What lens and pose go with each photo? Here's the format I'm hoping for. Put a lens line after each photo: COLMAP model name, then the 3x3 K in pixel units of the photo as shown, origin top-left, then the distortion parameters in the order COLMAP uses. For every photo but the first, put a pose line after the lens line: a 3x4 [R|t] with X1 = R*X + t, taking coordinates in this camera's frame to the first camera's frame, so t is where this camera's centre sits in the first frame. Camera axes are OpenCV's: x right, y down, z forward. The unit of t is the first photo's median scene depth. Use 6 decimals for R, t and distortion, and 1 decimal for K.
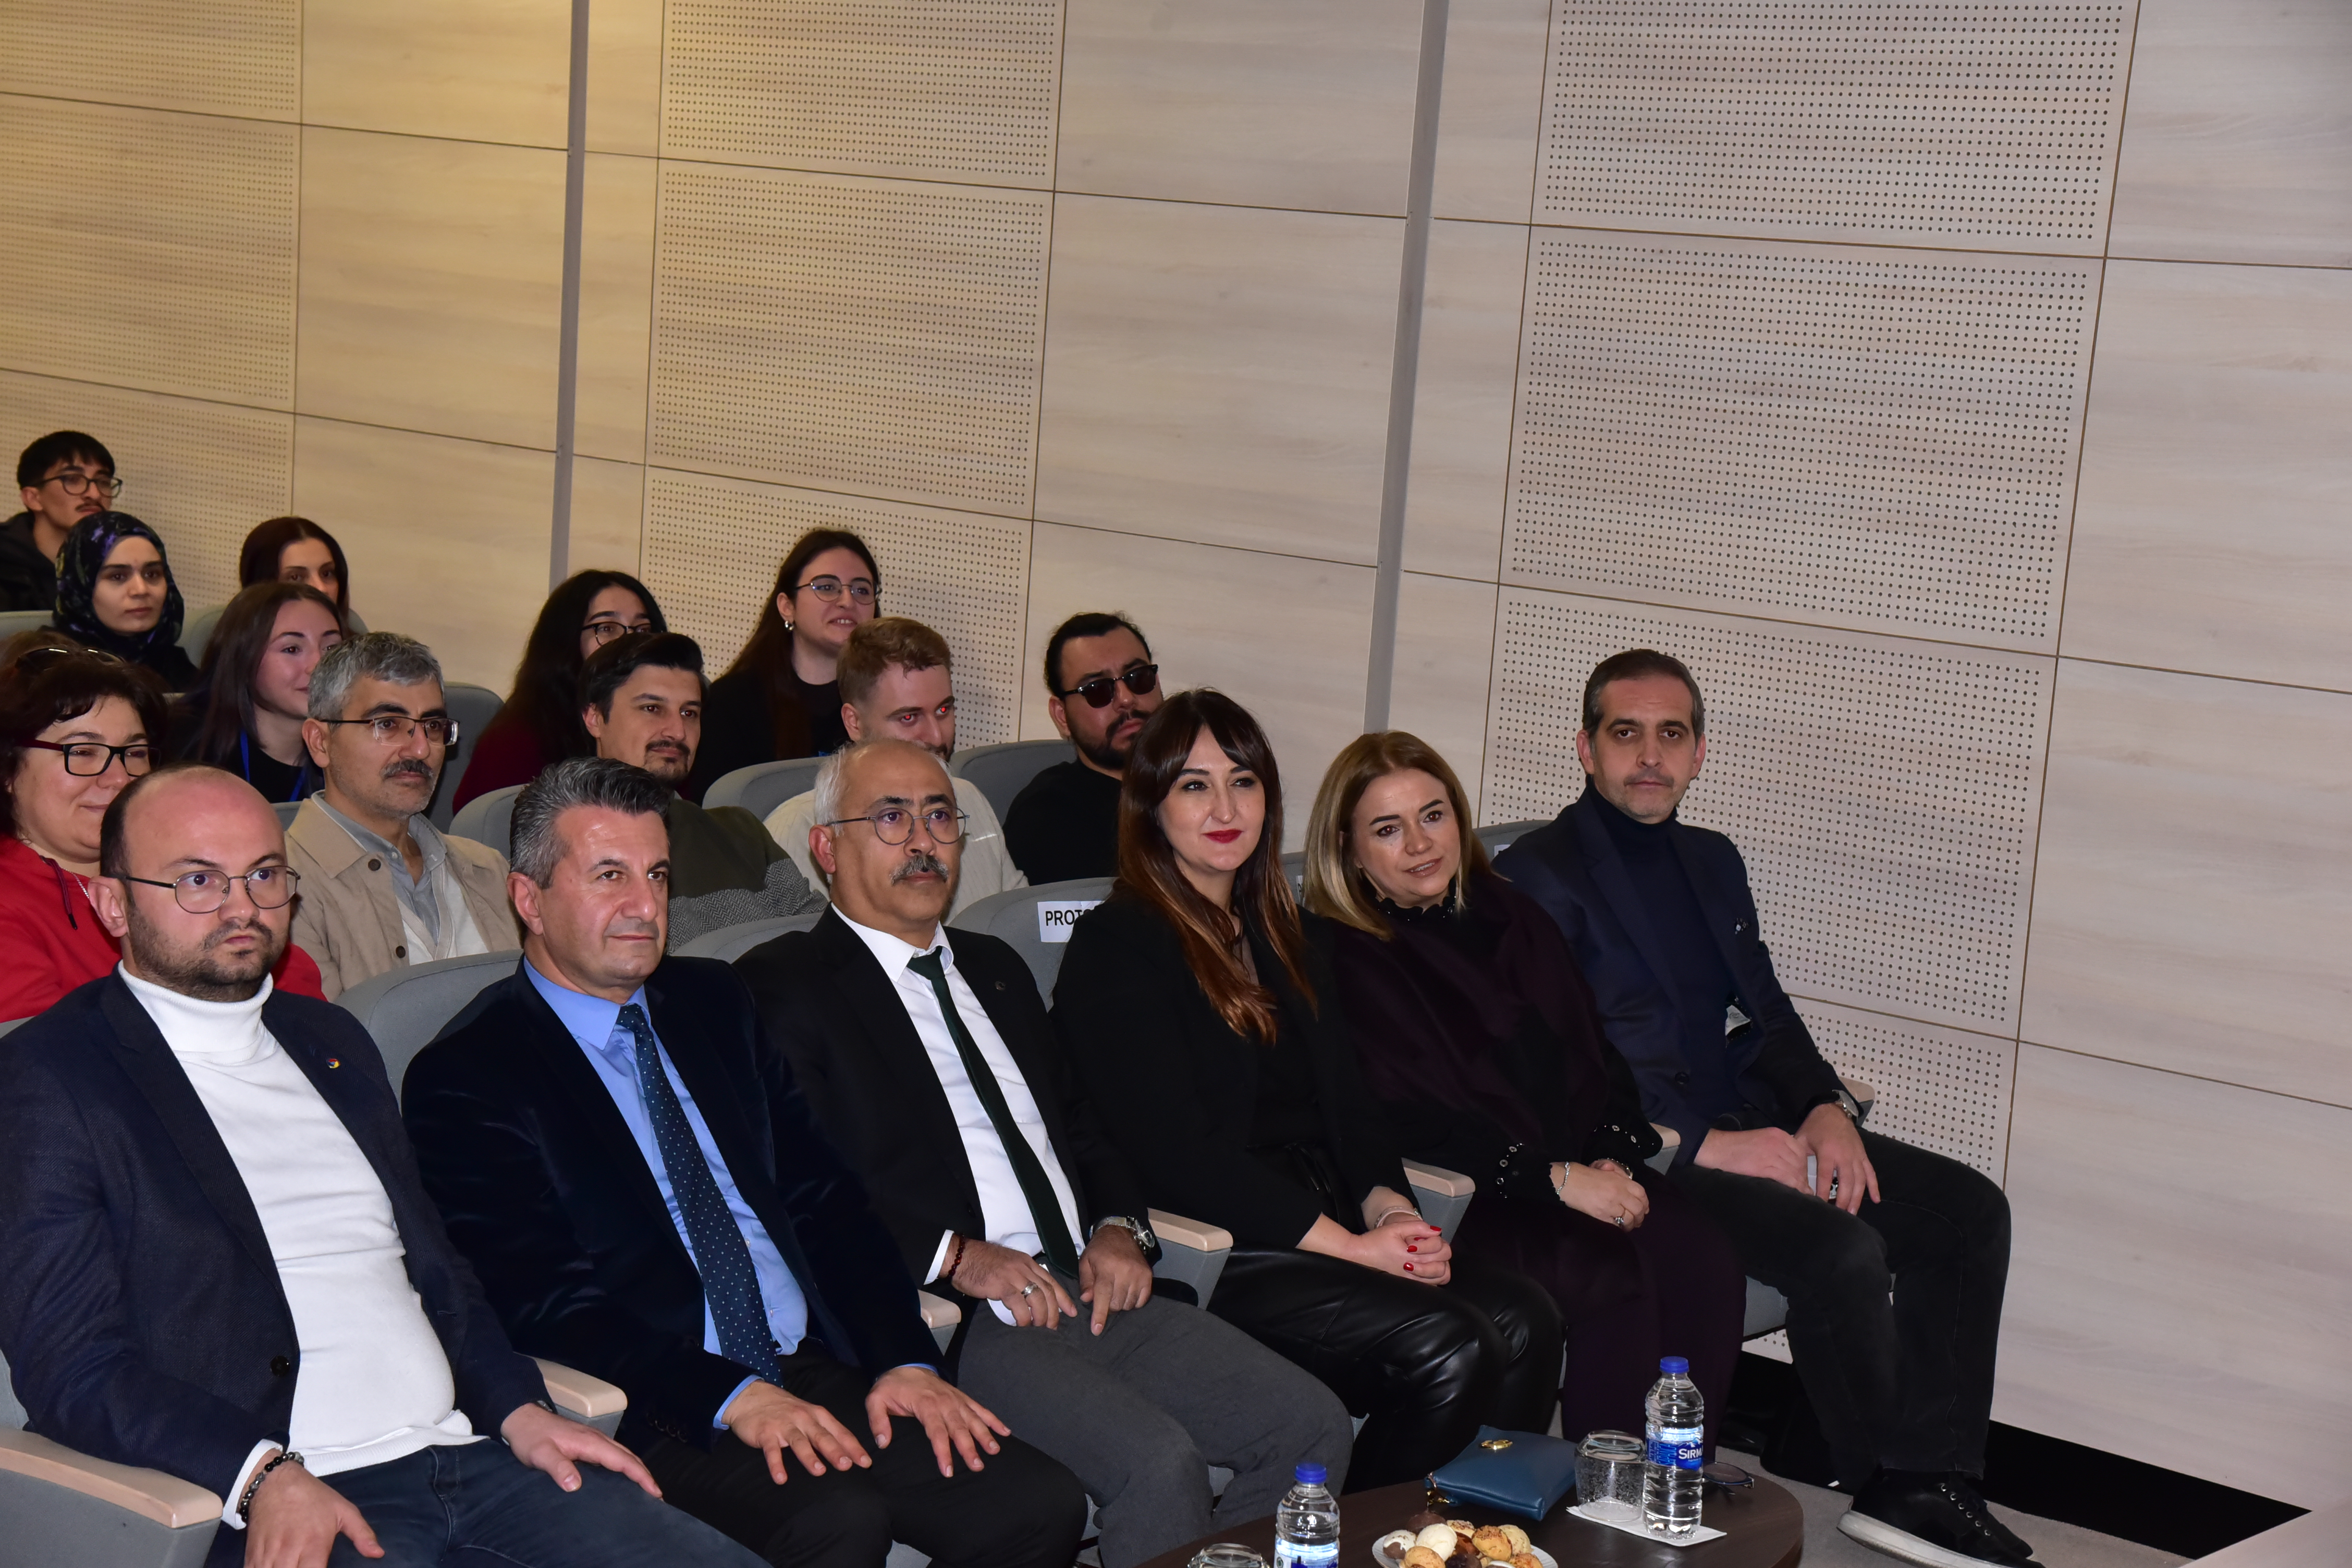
lens RADIAL K [[4329.5, 0, 1176.0], [0, 4329.5, 784.0], [0, 0, 1]] dist [0.416881, 0.166278]
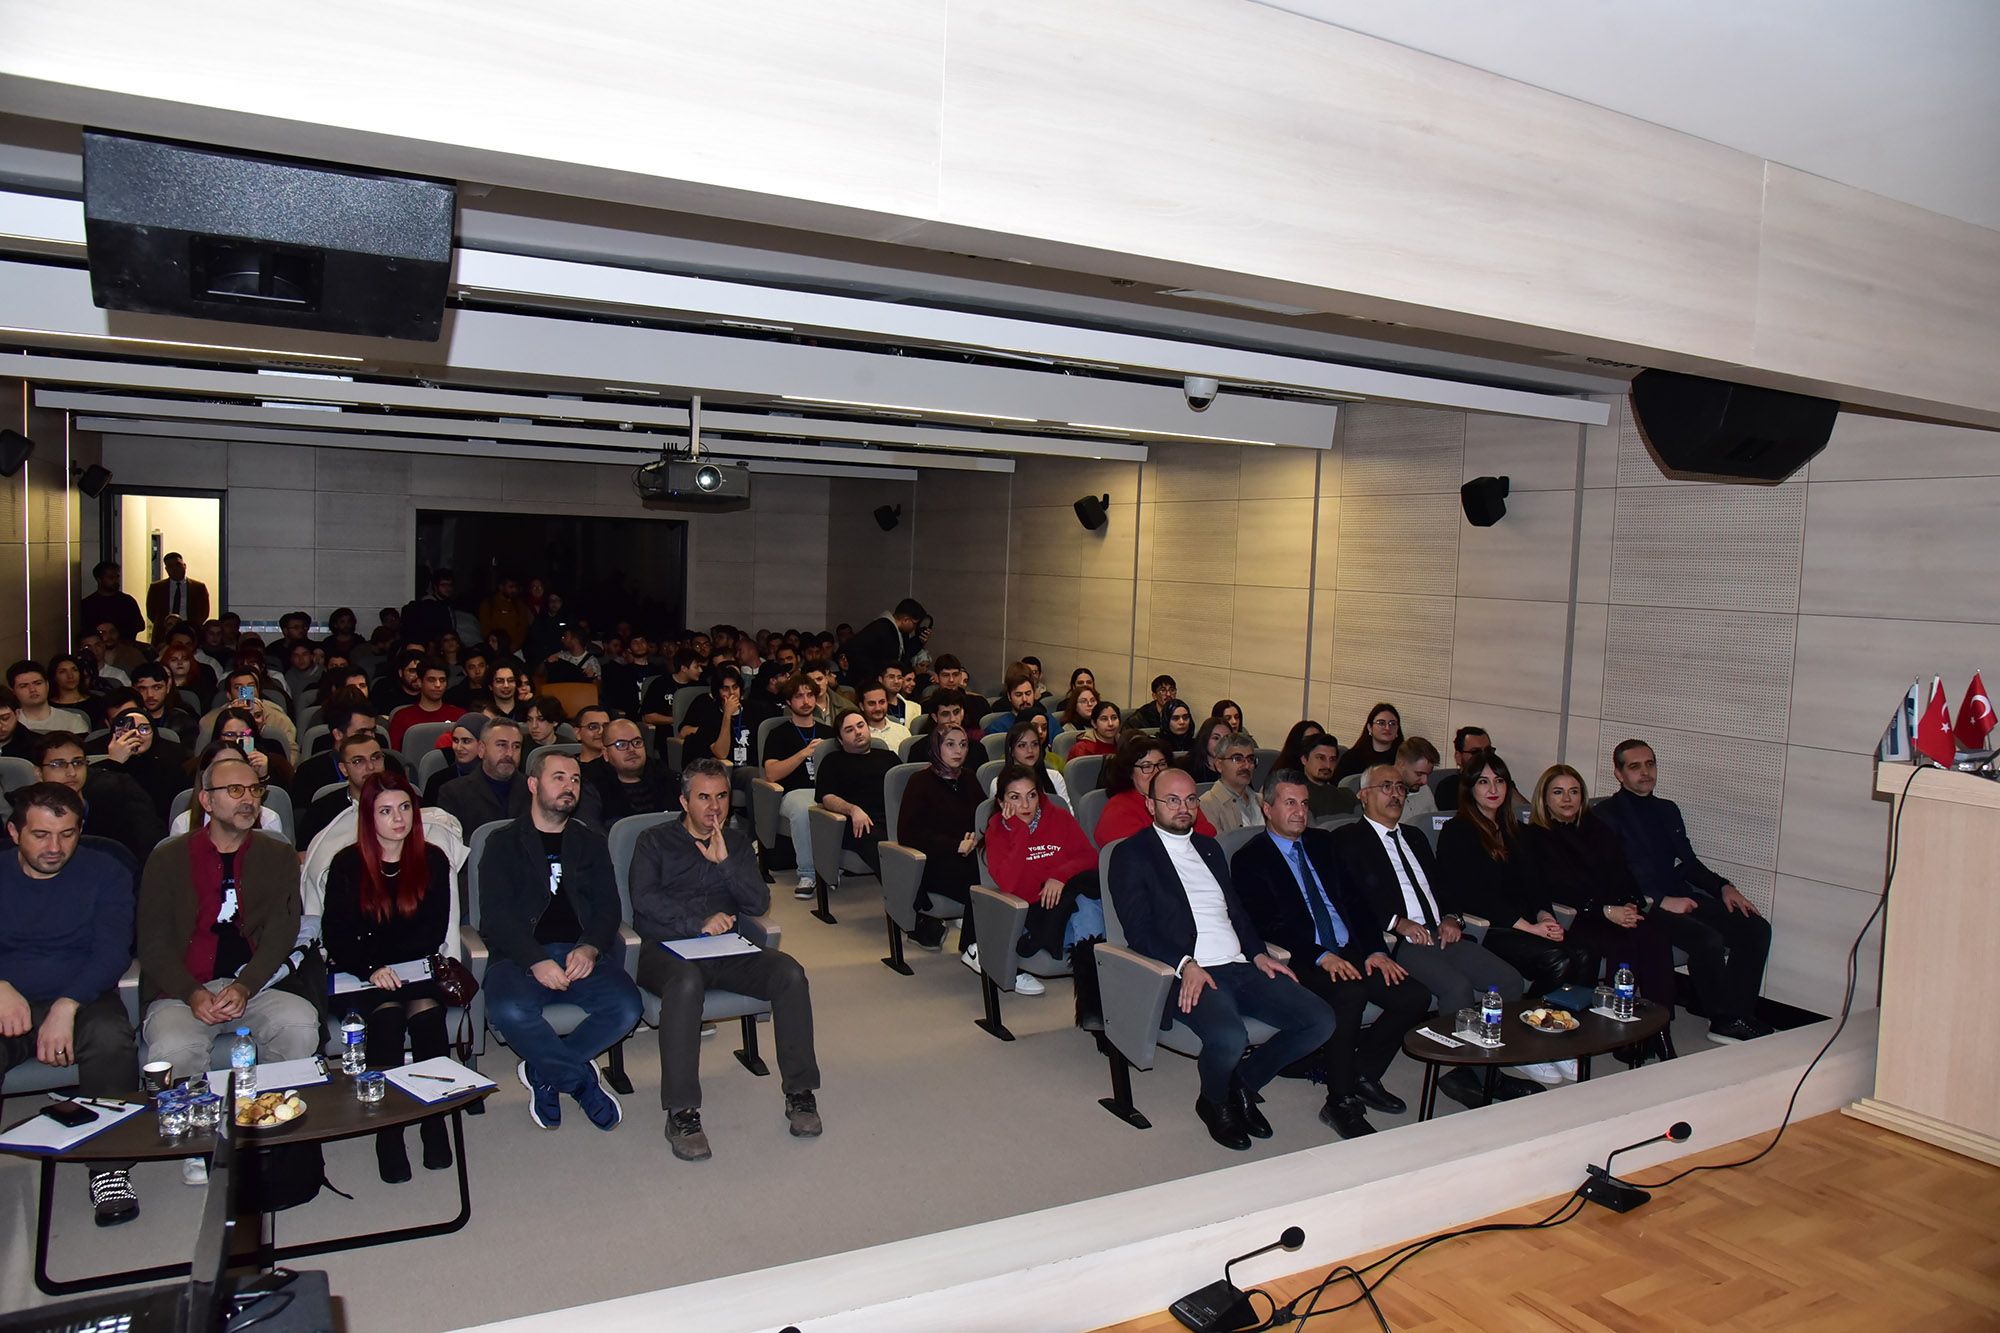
lens RADIAL K [[1379.5, 0, 1000.0], [0, 1379.5, 666.5], [0, 0, 1]] dist [-0.000474, -0.000053]
pose [[0.931579, -0.010800, -0.363378, 0.049812], [-0.020183, 0.996480, -0.081360, 0.006574], [0.362978, 0.083128, 0.928082, -0.088903]]
